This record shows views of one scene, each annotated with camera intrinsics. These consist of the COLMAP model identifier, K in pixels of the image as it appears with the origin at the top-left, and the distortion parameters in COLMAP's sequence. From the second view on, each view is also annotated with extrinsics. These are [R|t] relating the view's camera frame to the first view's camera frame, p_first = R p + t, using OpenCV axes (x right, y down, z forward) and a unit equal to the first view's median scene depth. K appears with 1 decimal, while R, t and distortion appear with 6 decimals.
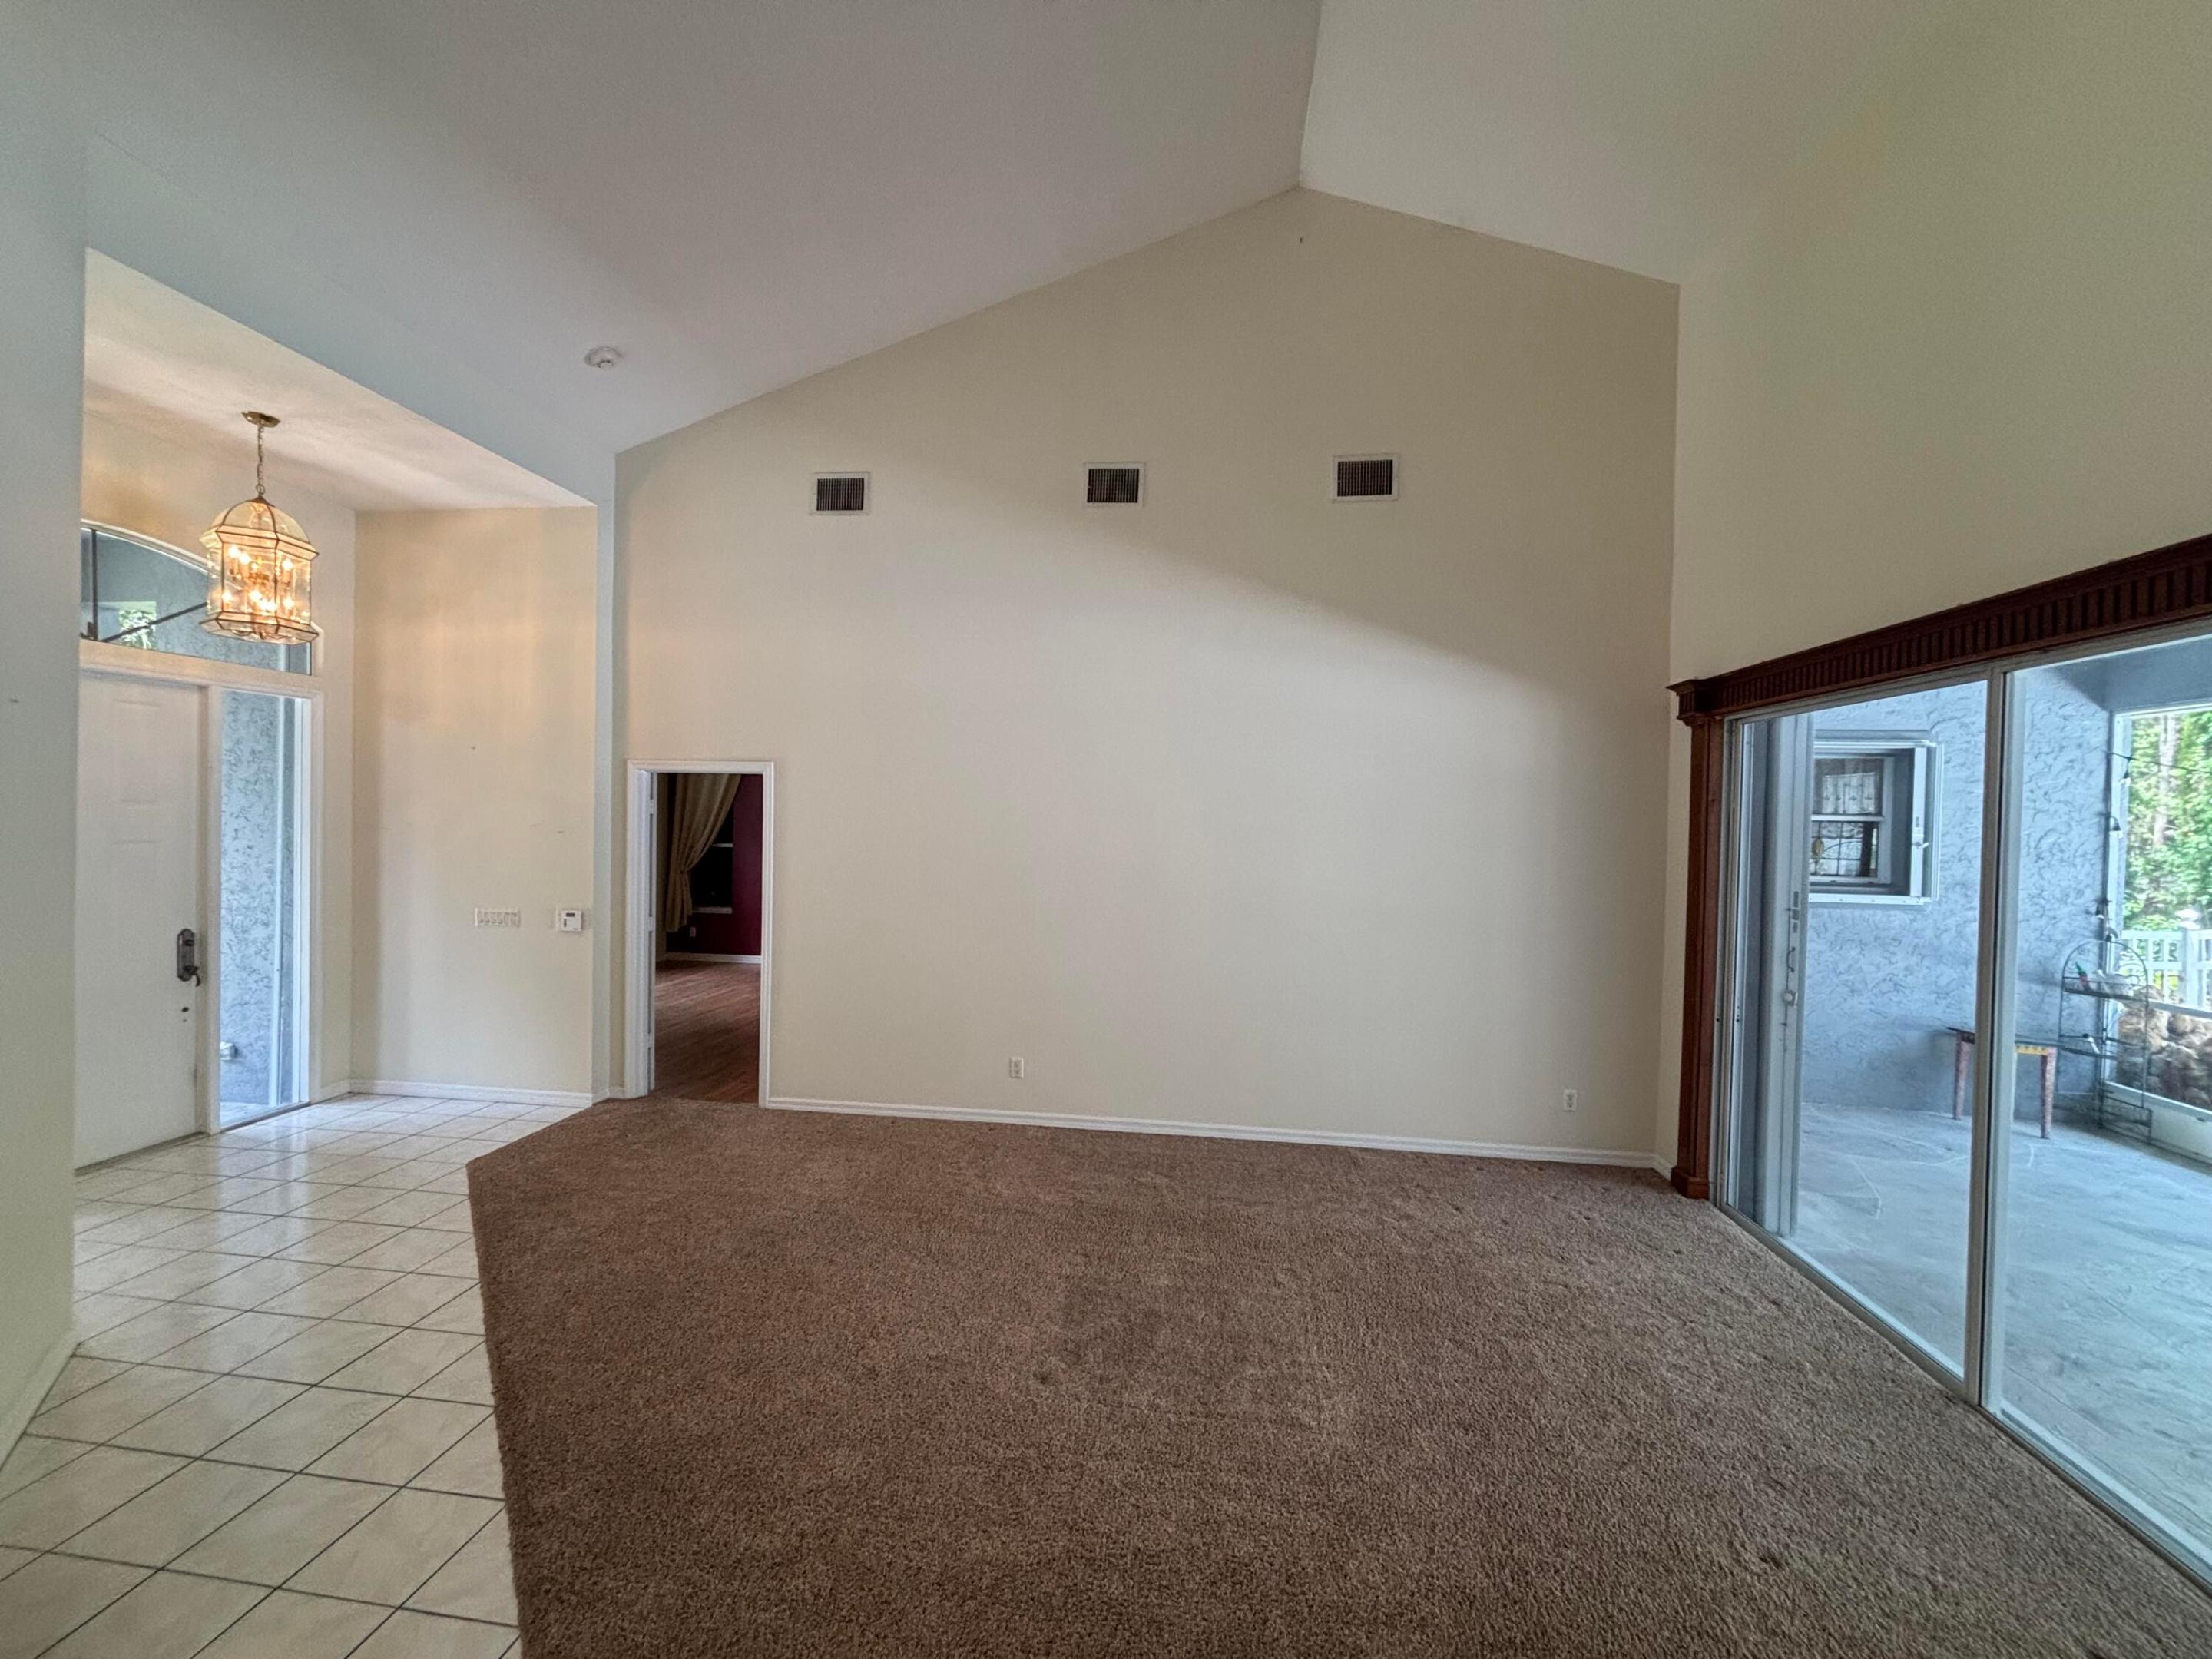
lens RADIAL K [[894.7, 0, 1094.0], [0, 894.7, 819.8], [0, 0, 1]] dist [0.004793, -0.002228]
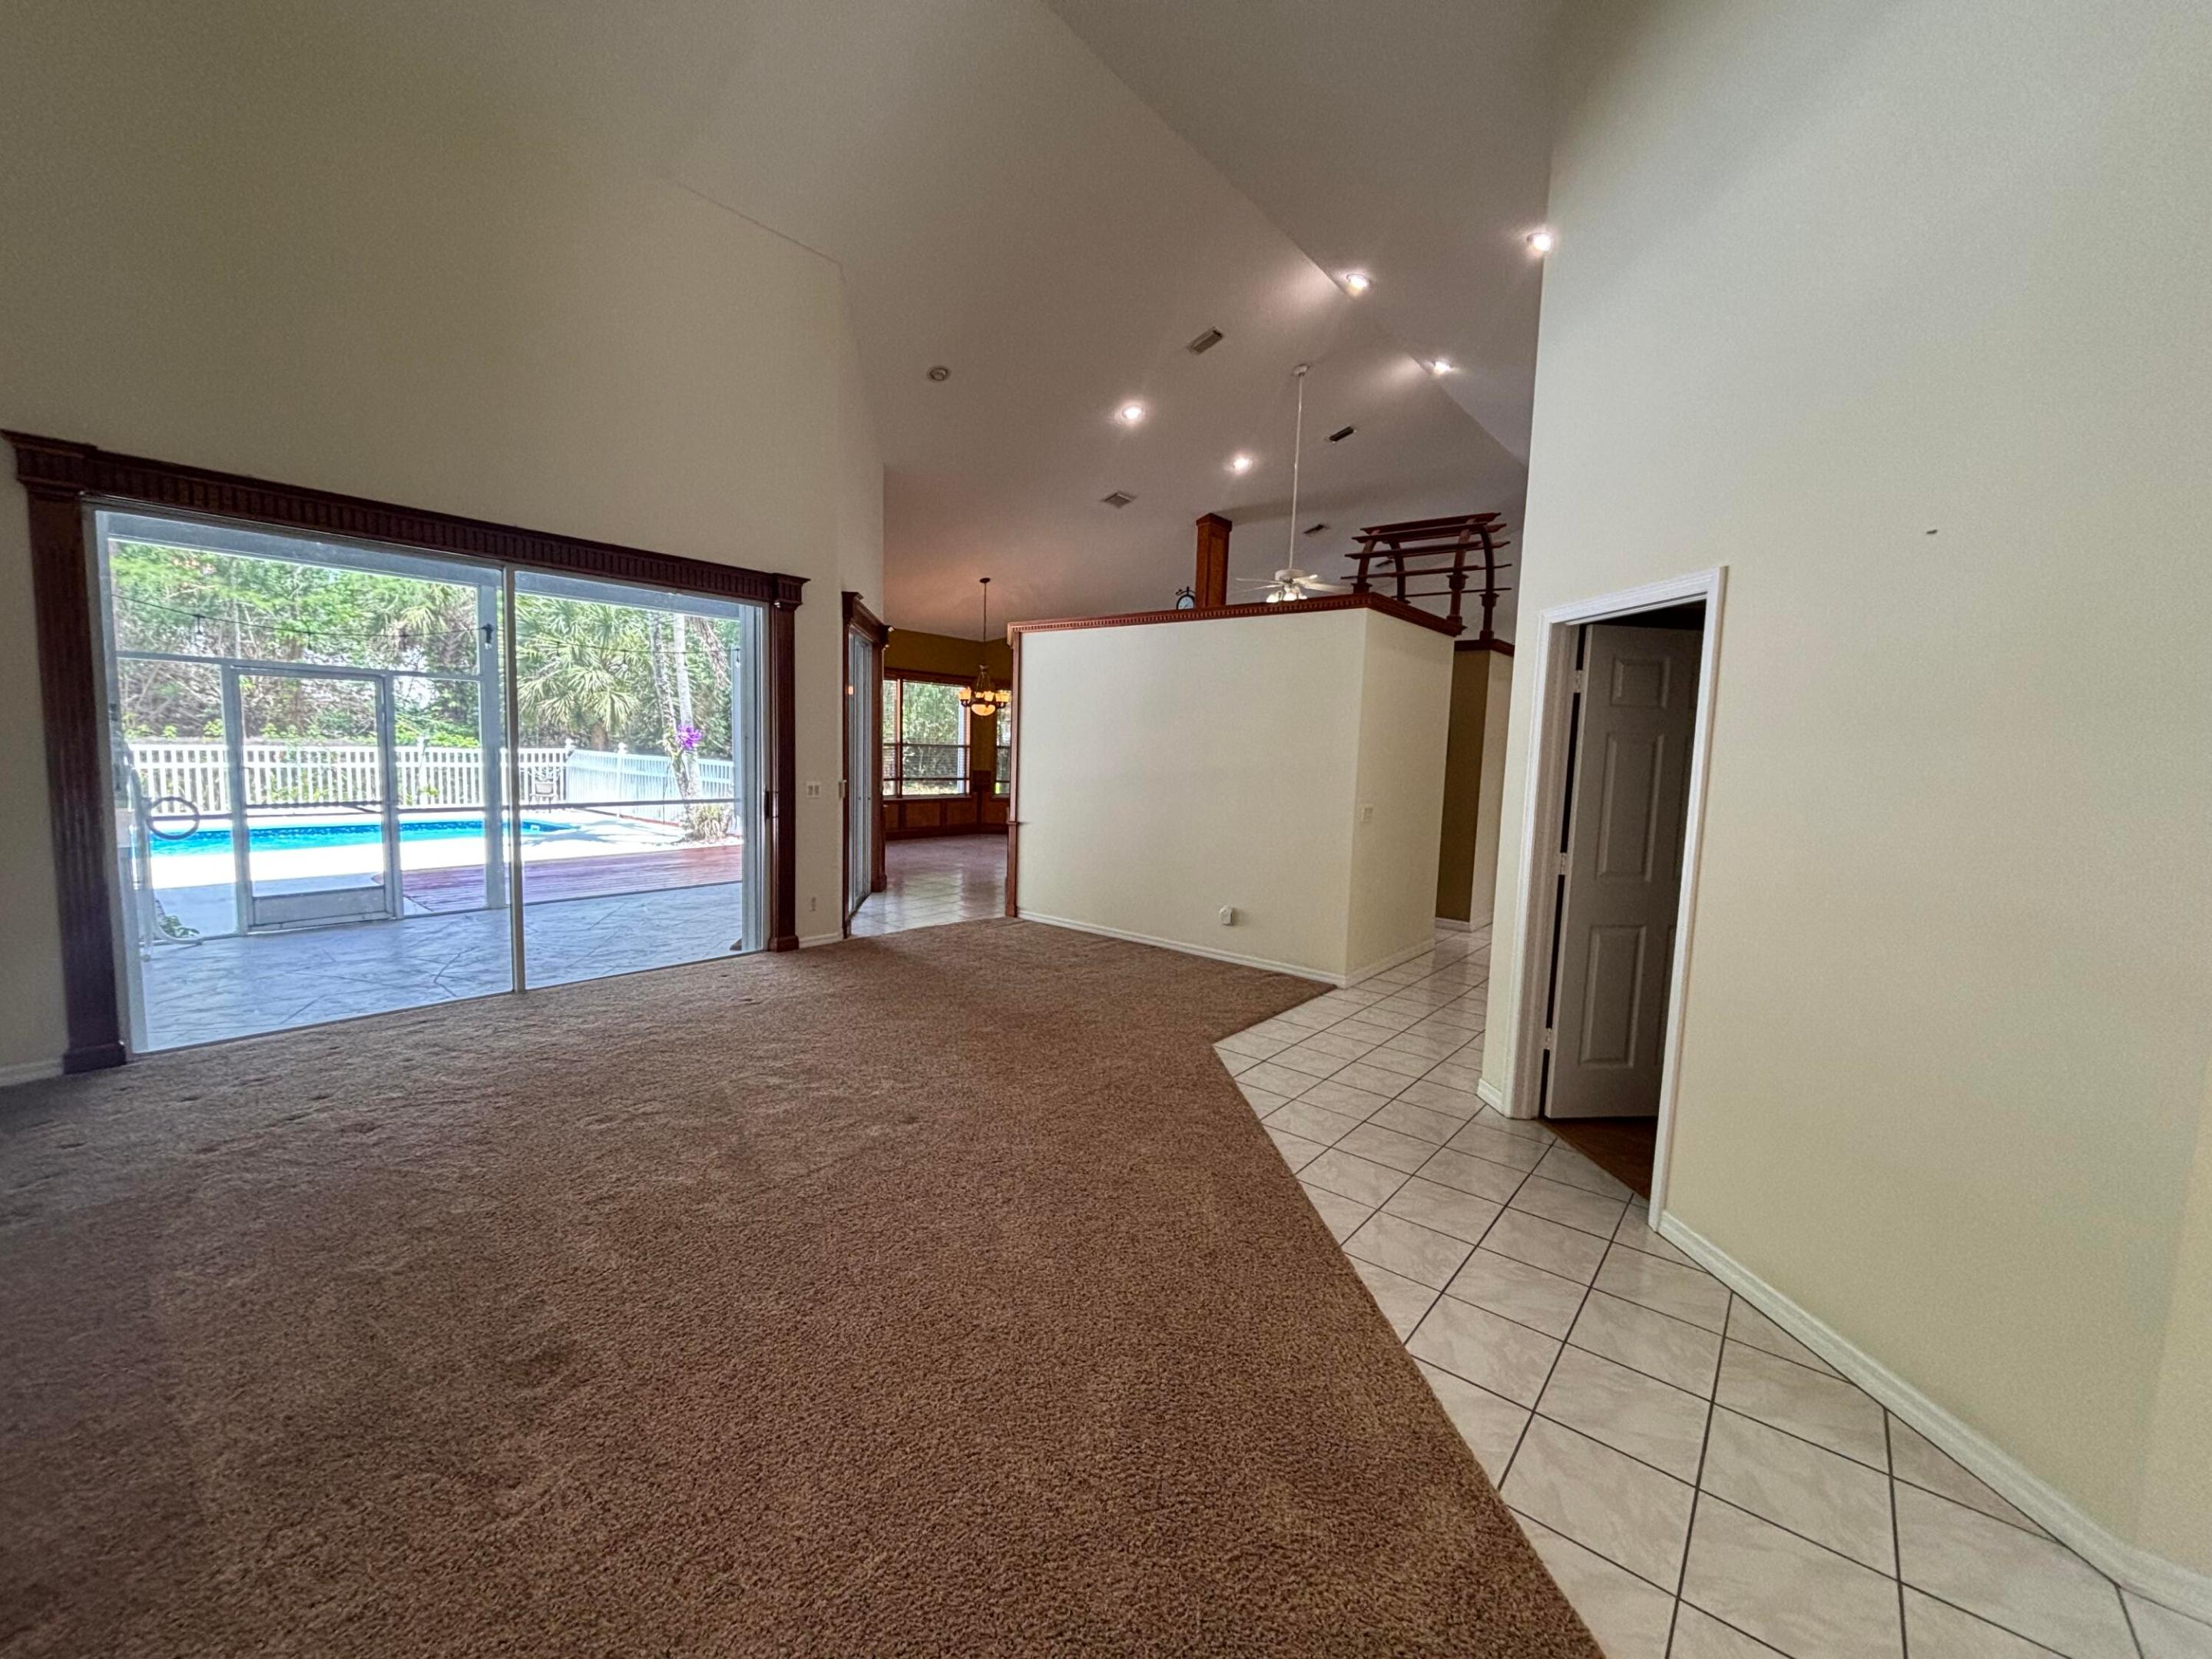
lens RADIAL K [[894.7, 0, 1111.5], [0, 894.7, 836.8], [0, 0, 1]] dist [0.004793, -0.002228]
pose [[-0.863109, -0.103468, 0.494305, -0.498912], [-0.054476, 0.992151, 0.112558, 0.047258], [-0.502071, 0.070222, -0.861971, 1.104636]]
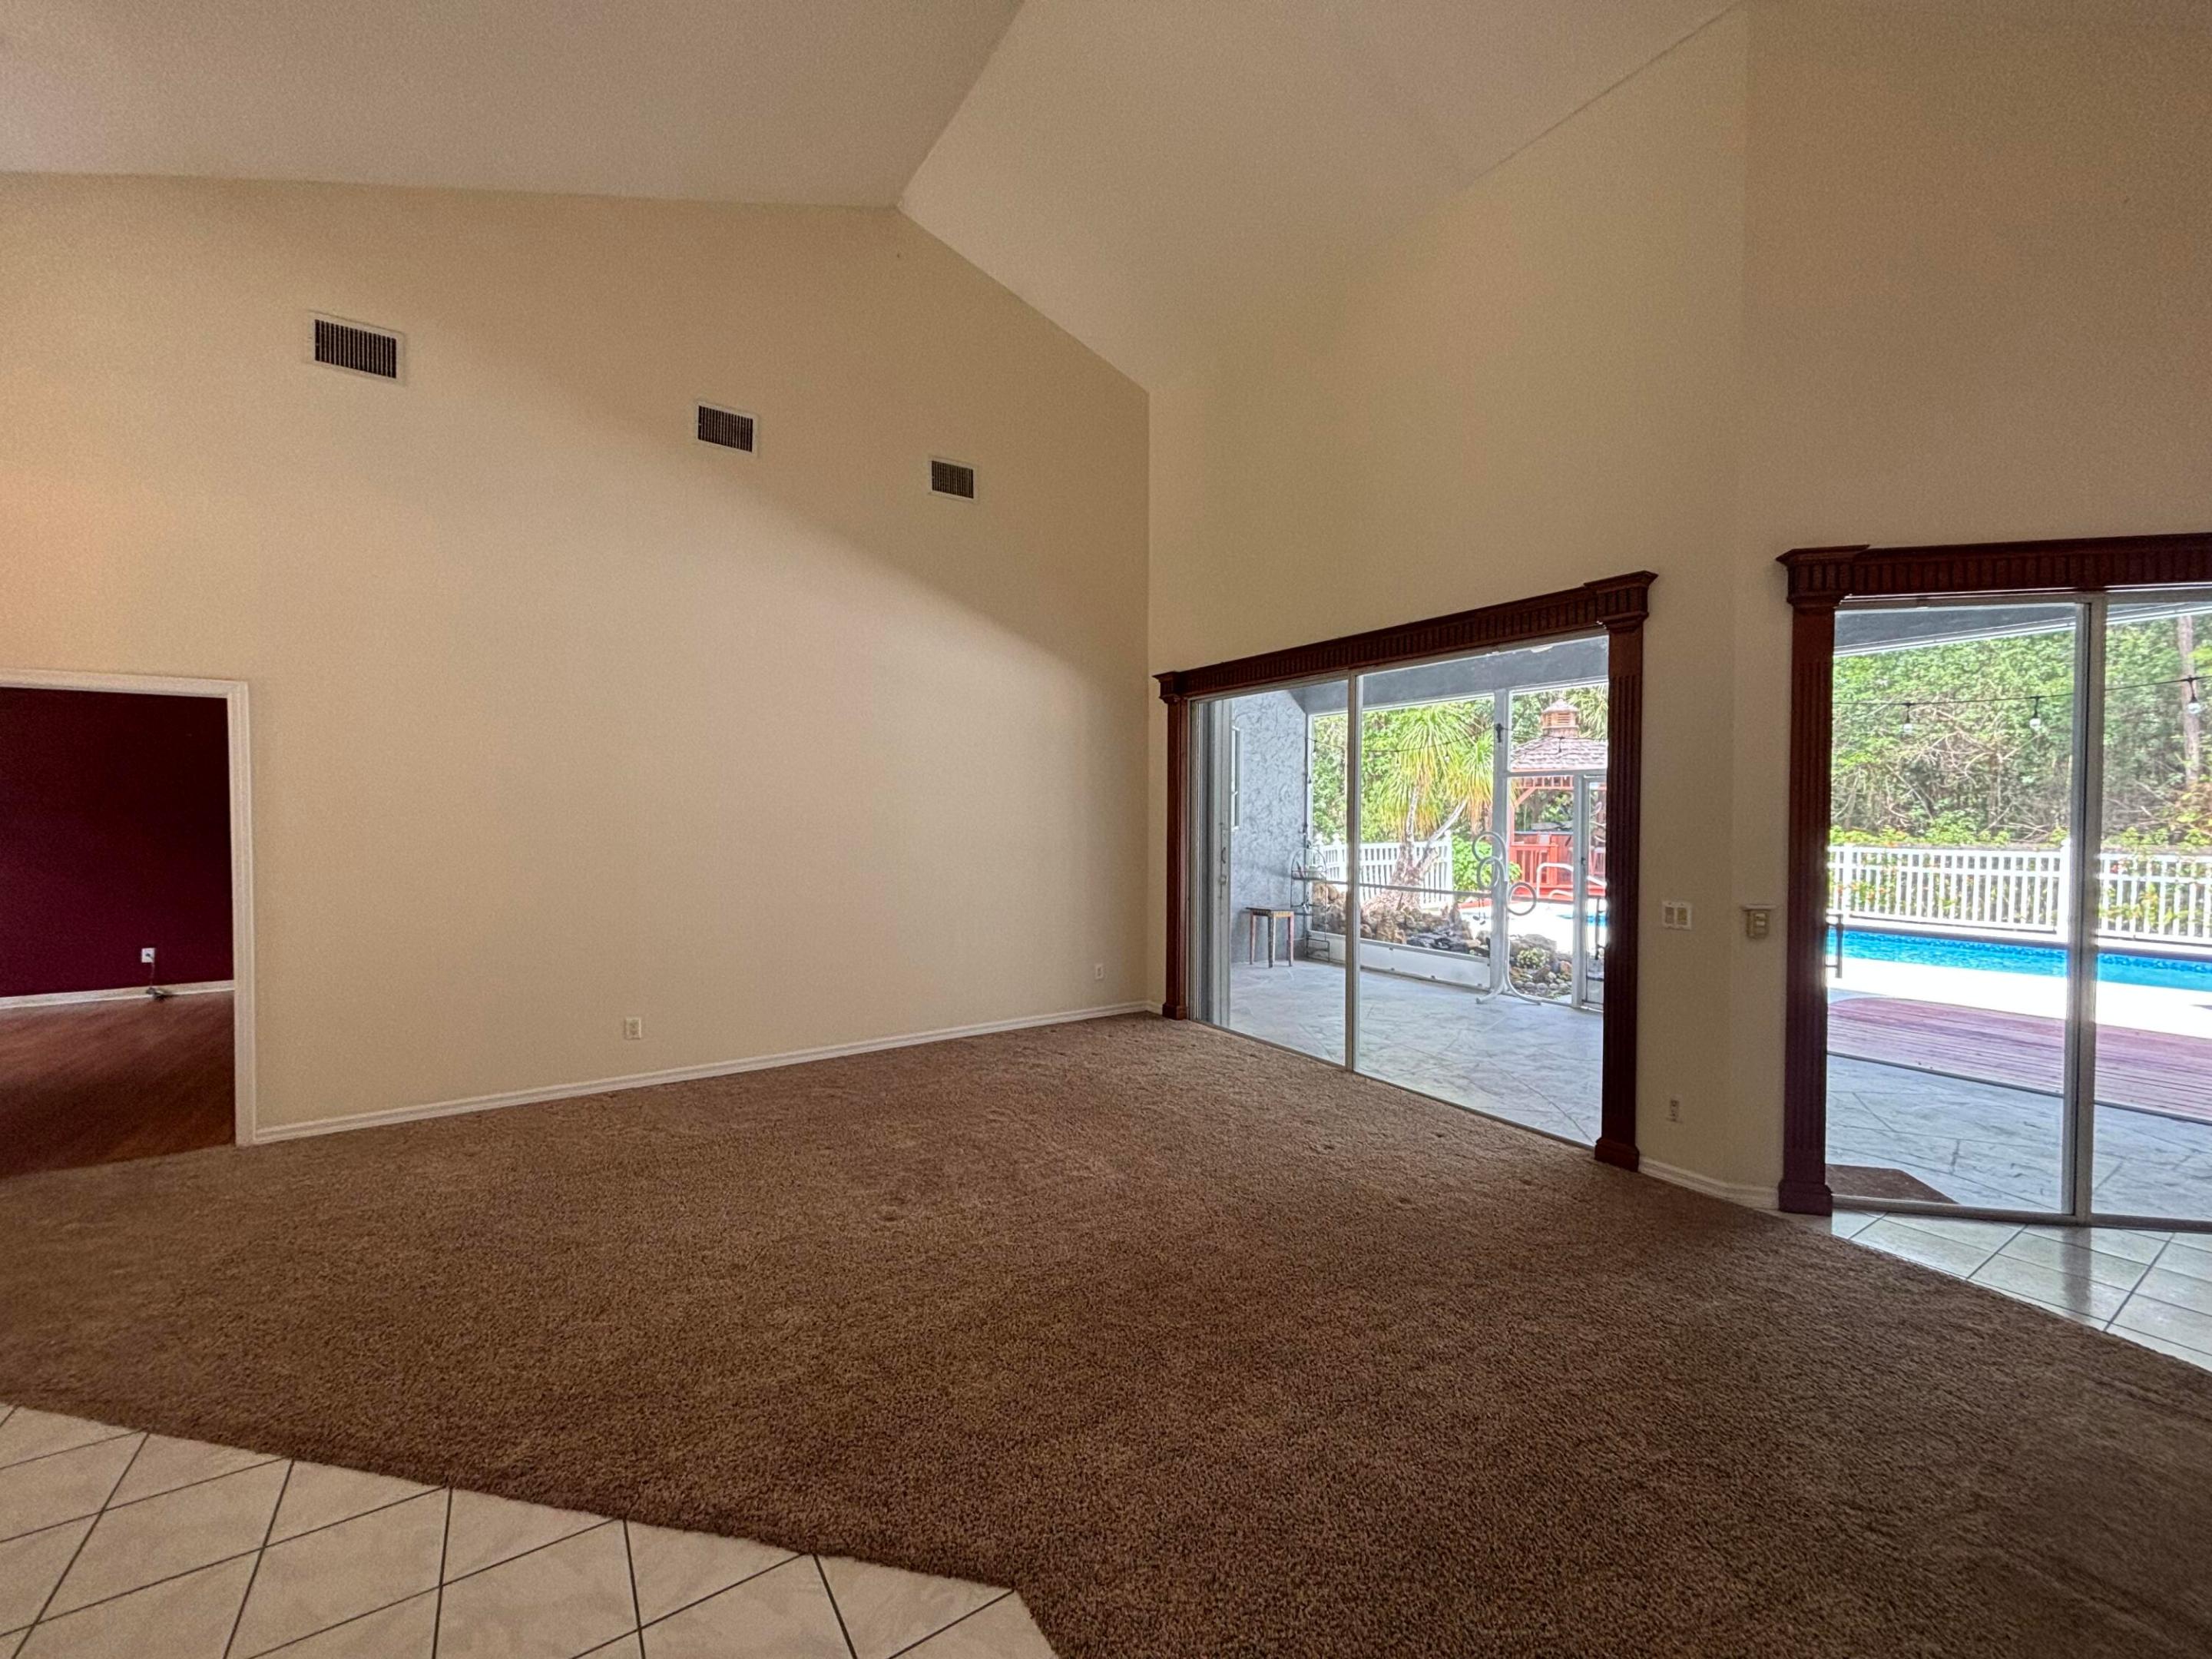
lens RADIAL K [[894.7, 0, 1095.9], [0, 894.7, 825.2], [0, 0, 1]] dist [0.004793, -0.002228]
pose [[0.757511, -0.029042, 0.652176, -0.347770], [0.014576, 0.999513, 0.027579, 0.047749], [-0.652659, -0.011385, 0.757566, -0.031561]]
